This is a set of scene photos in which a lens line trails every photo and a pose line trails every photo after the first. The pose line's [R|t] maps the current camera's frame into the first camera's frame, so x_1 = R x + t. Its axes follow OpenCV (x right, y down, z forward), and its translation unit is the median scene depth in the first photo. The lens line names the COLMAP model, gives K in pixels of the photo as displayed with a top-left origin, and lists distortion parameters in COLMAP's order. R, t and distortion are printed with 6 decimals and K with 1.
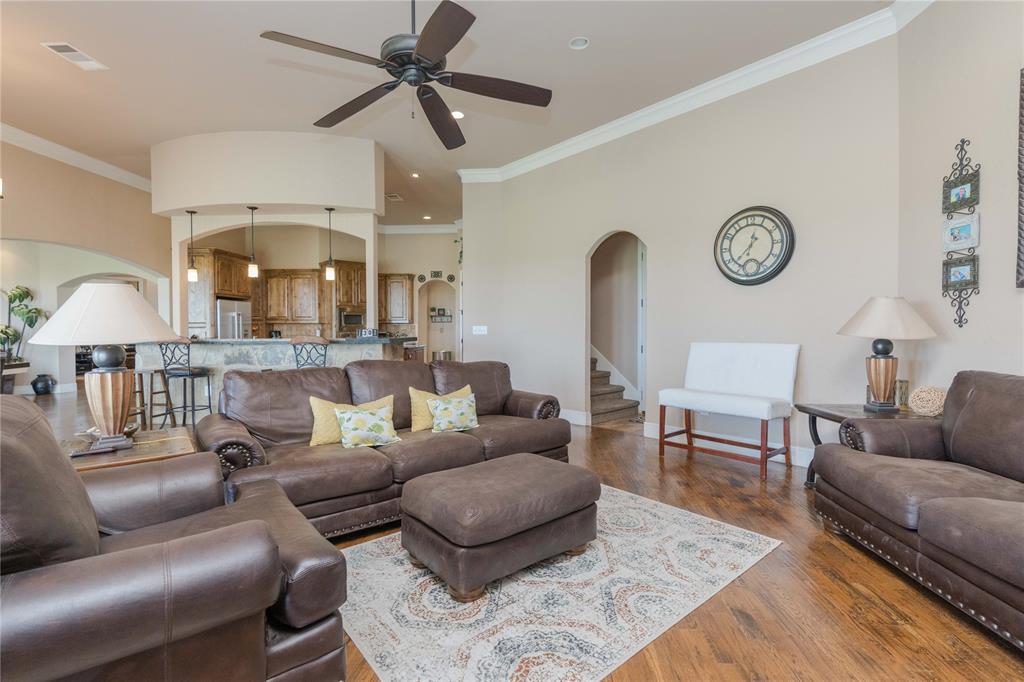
lens RADIAL K [[471.1, 0, 522.0], [0, 471.1, 343.9], [0, 0, 1]] dist [-0.006272, 0.002585]
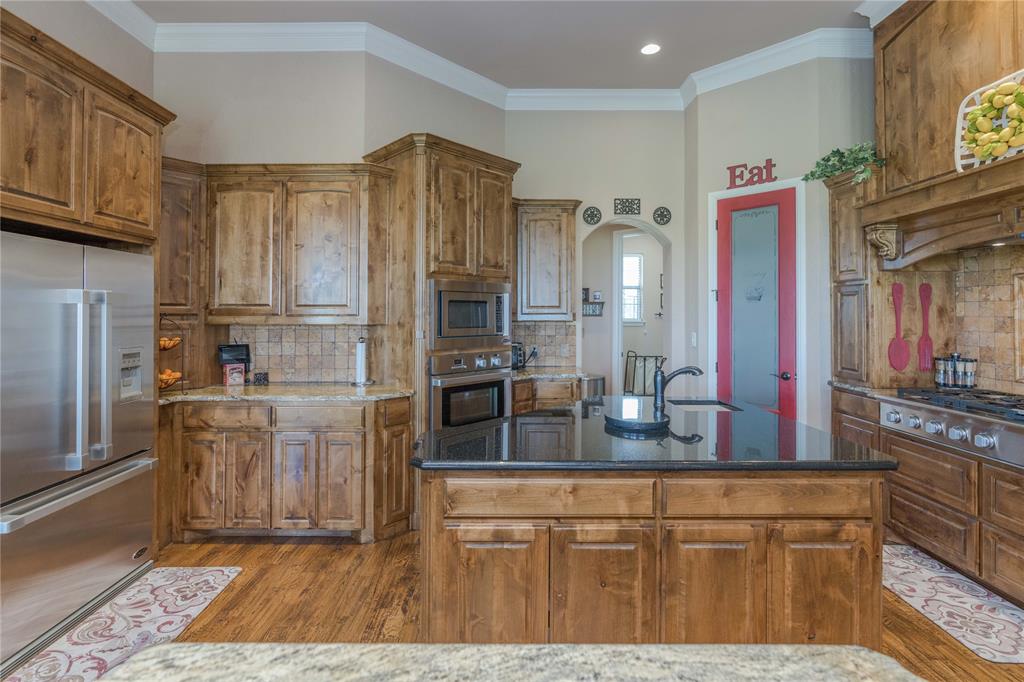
lens RADIAL K [[471.1, 0, 505.1], [0, 471.1, 309.7], [0, 0, 1]] dist [-0.006272, 0.002585]
pose [[0.998757, 0.004277, 0.049653, -0.351247], [-0.002247, 0.999162, -0.040862, -0.041602], [-0.049786, 0.040700, 0.997930, 0.659632]]
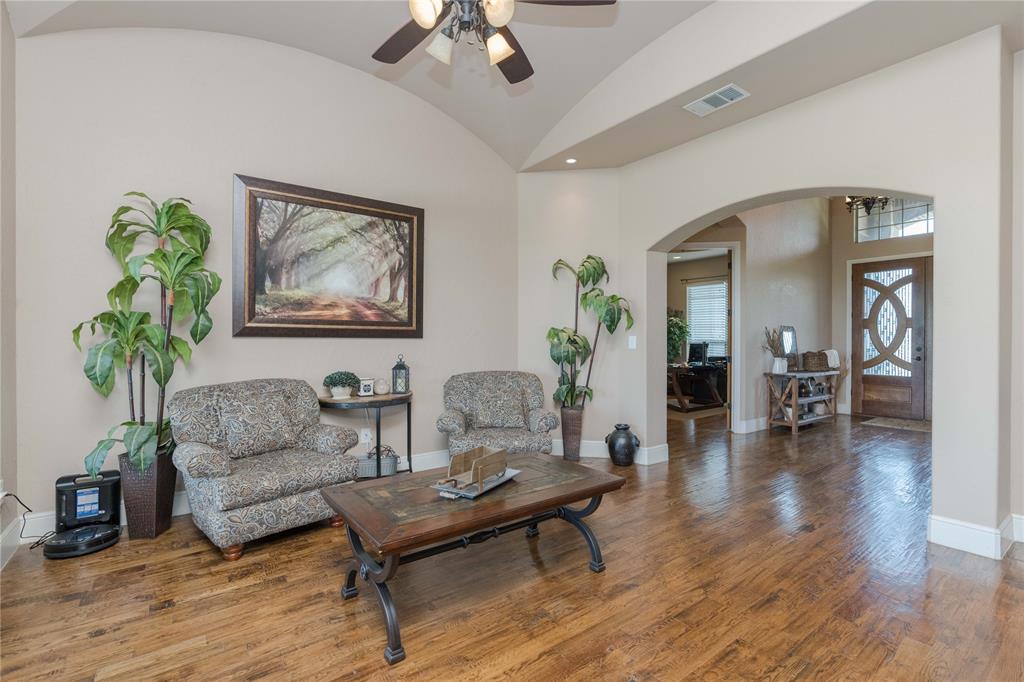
lens RADIAL K [[471.1, 0, 521.3], [0, 471.1, 335.9], [0, 0, 1]] dist [-0.006272, 0.002585]
pose [[0.647132, -0.000431, -0.762378, -0.673582], [-0.027722, 0.999325, -0.024096, -0.015101], [0.761874, 0.036727, 0.646683, 0.559957]]
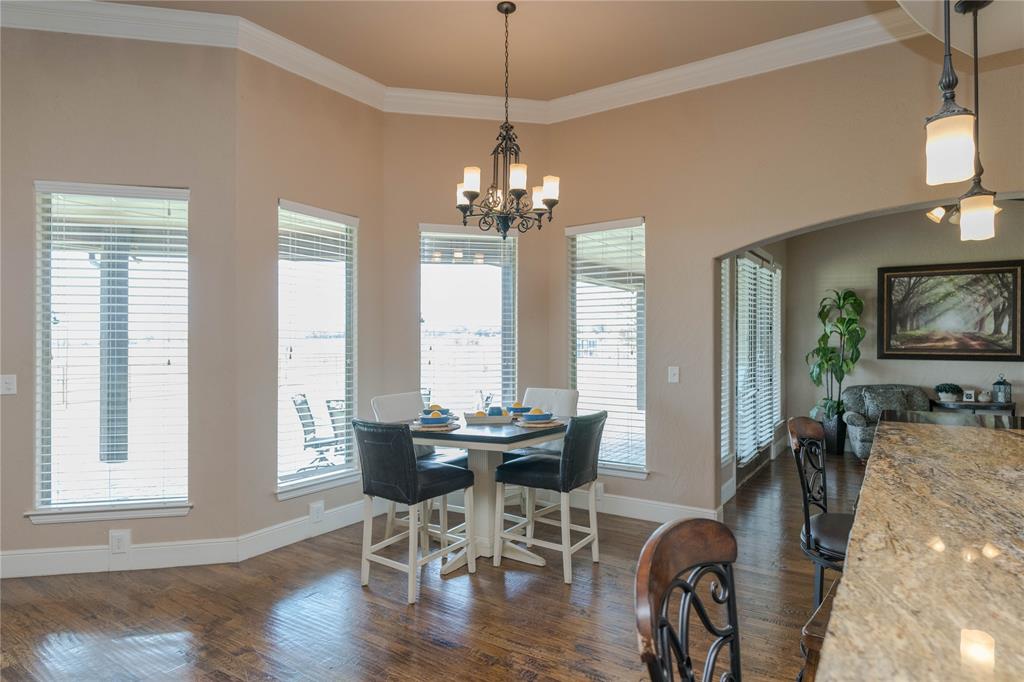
lens RADIAL K [[598.2, 0, 514.6], [0, 598.2, 343.1], [0, 0, 1]] dist [-0.000942, -0.000057]
pose [[-0.492932, 0.007155, -0.870038, -0.140145], [-0.023095, 0.999506, 0.021305, -0.044826], [0.869761, 0.030596, -0.492523, 0.594662]]
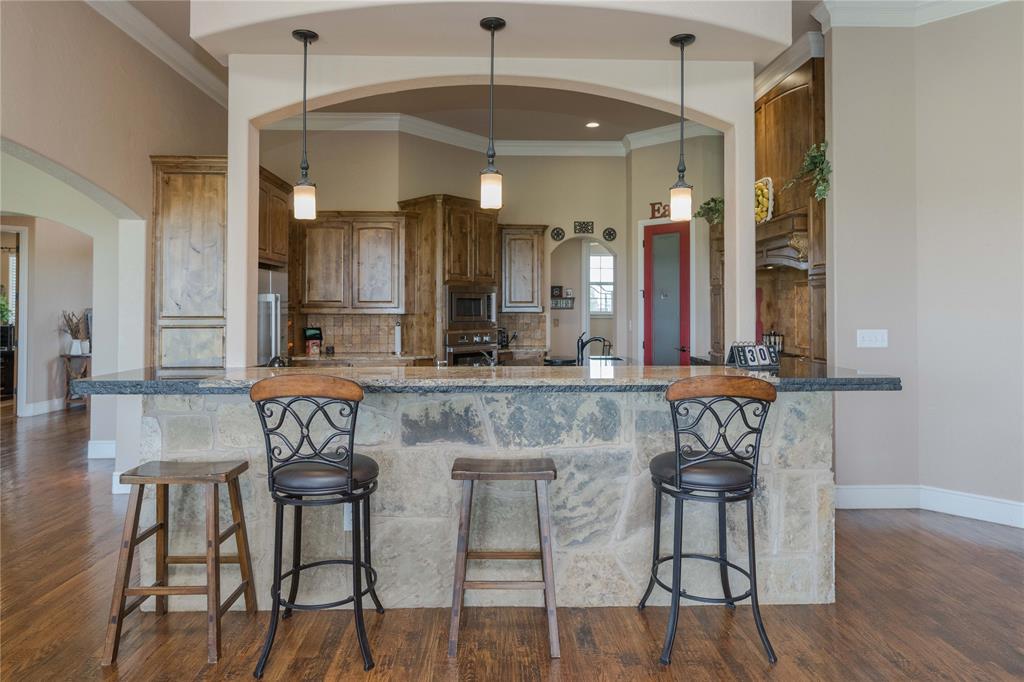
lens RADIAL K [[598.2, 0, 509.6], [0, 598.2, 295.8], [0, 0, 1]] dist [-0.000942, -0.000057]
pose [[0.997306, 0.004500, 0.073209, -0.364951], [-0.000750, 0.998690, -0.051167, -0.030485], [-0.073343, 0.050974, 0.996003, 0.325126]]
